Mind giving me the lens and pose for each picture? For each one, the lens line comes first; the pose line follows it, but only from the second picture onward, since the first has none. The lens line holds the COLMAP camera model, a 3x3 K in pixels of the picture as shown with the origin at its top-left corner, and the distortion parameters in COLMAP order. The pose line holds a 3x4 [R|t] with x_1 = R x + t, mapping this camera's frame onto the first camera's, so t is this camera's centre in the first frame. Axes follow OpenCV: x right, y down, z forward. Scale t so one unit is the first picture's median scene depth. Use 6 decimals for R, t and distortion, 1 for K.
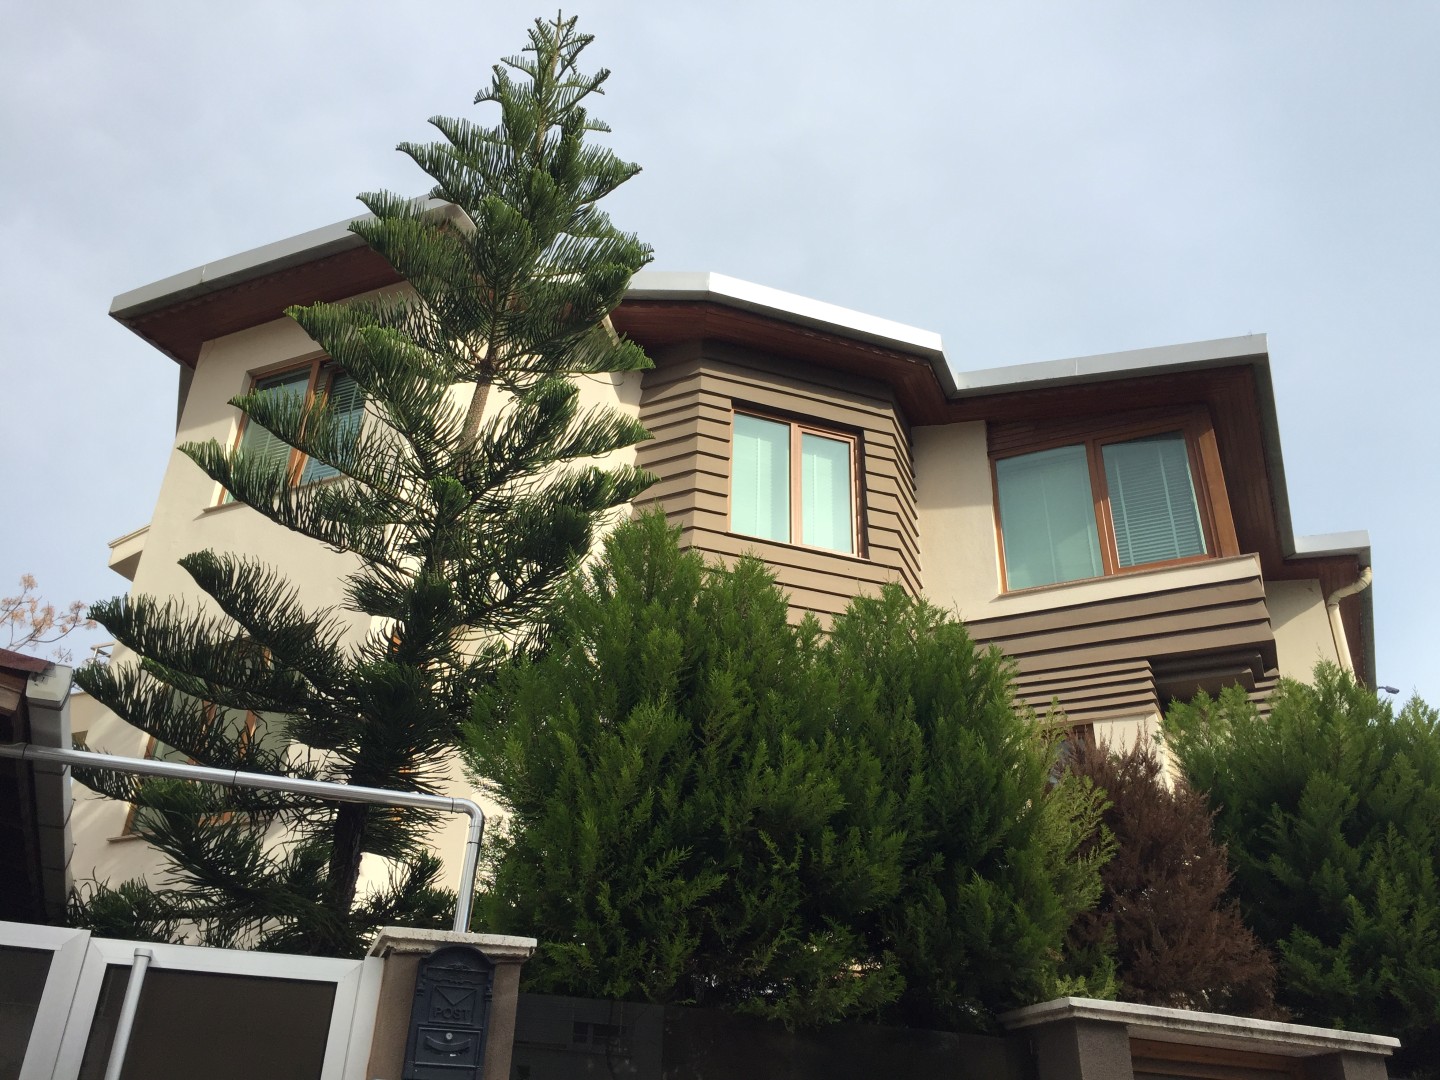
lens RADIAL K [[1252.1, 0, 738.5], [0, 1252.1, 533.8], [0, 0, 1]] dist [0.085335, -0.132190]
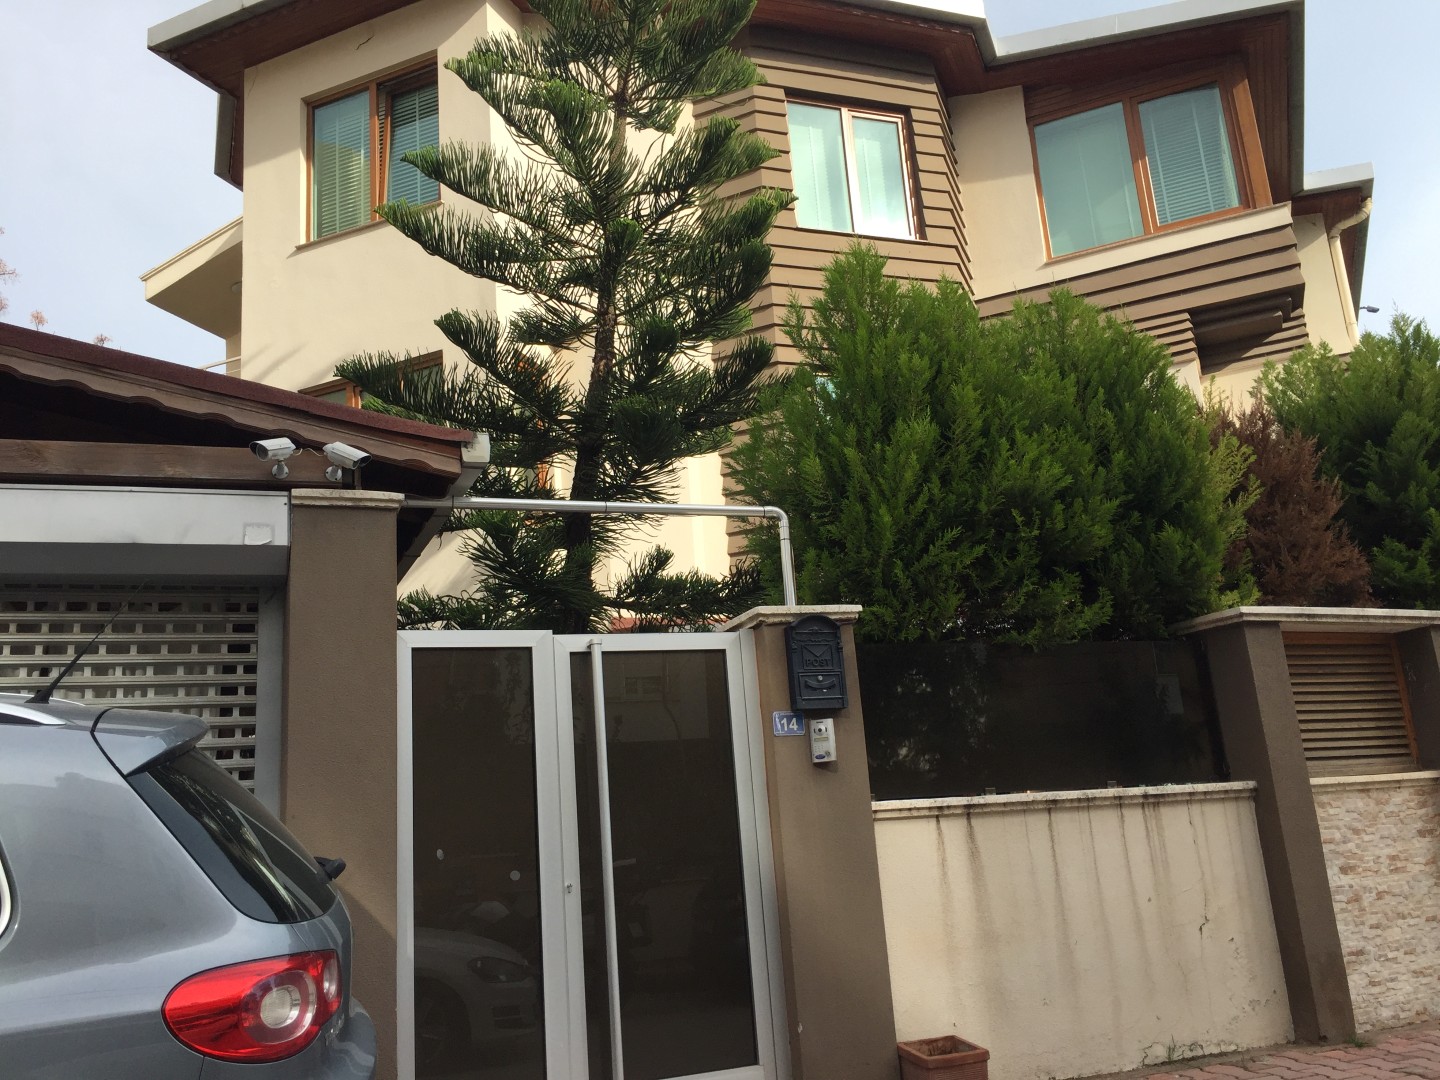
lens RADIAL K [[1248.2, 0, 729.4], [0, 1248.2, 554.3], [0, 0, 1]] dist [0.085839, -0.130388]
pose [[0.994804, -0.096192, 0.033355, -0.218760], [0.082919, 0.955590, 0.282794, -0.071517], [-0.059076, -0.278559, 0.958601, -0.147313]]
